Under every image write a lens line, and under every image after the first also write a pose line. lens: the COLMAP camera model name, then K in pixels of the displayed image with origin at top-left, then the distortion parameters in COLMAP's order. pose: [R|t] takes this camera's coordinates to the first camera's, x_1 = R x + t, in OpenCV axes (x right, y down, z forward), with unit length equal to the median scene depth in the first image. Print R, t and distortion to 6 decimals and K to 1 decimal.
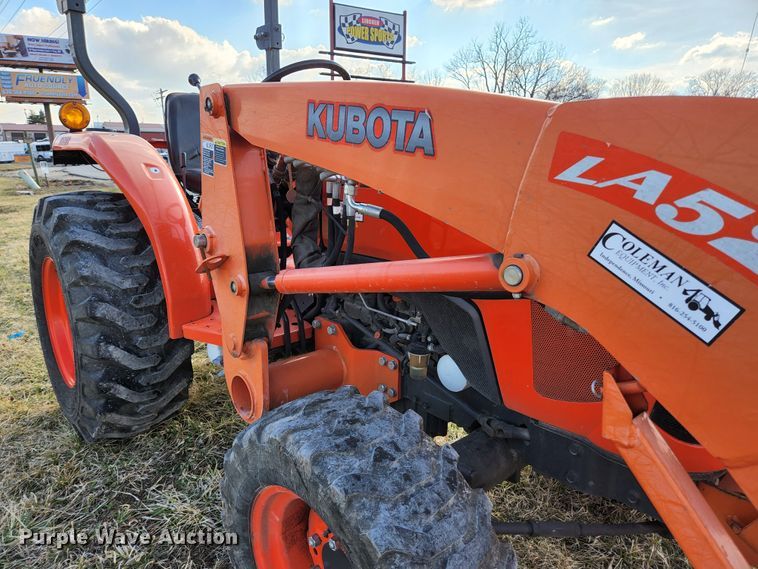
lens RADIAL K [[515.4, 0, 379.0], [0, 515.4, 284.5], [0, 0, 1]] dist [0.073527, -0.056351]
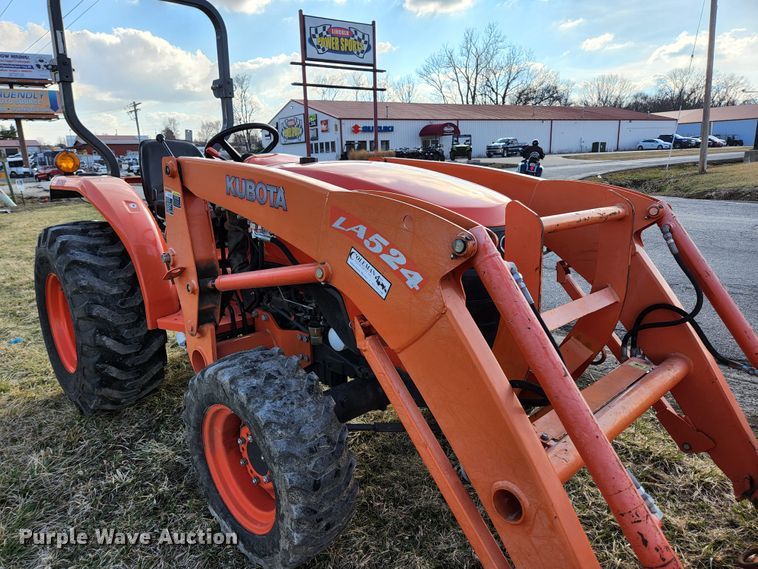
lens RADIAL K [[515.4, 0, 379.0], [0, 515.4, 284.5], [0, 0, 1]] dist [0.073527, -0.056351]
pose [[0.998812, -0.036257, 0.032559, 0.151547], [0.036531, 0.999302, -0.007848, 0.017908], [-0.032252, 0.009028, 0.999439, -0.359796]]
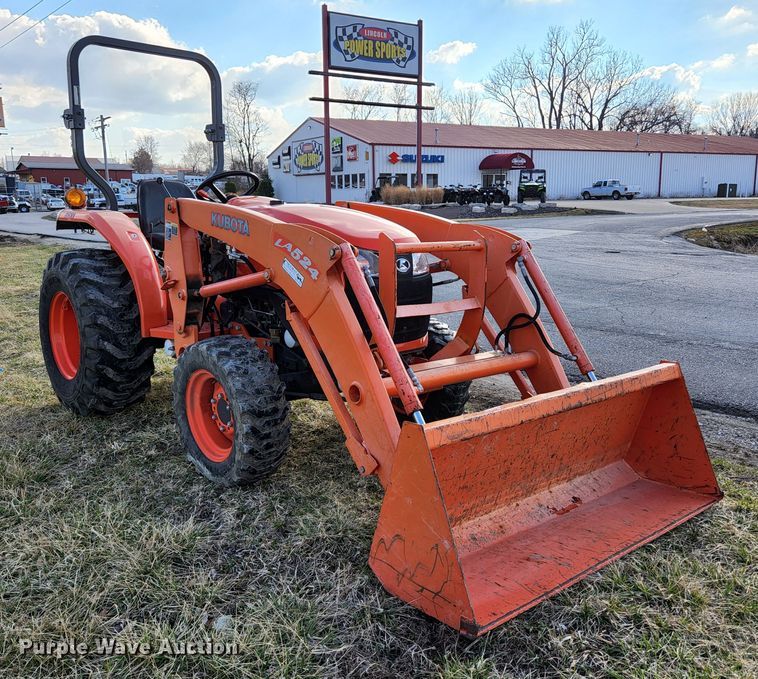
lens RADIAL K [[728.6, 0, 409.3], [0, 728.6, 324.9], [0, 0, 1]] dist [0.072451, -0.000228]
pose [[0.999936, -0.002490, 0.011004, 0.389017], [0.003292, 0.997290, -0.073496, 0.223025], [-0.010791, 0.073528, 0.997235, -1.238207]]
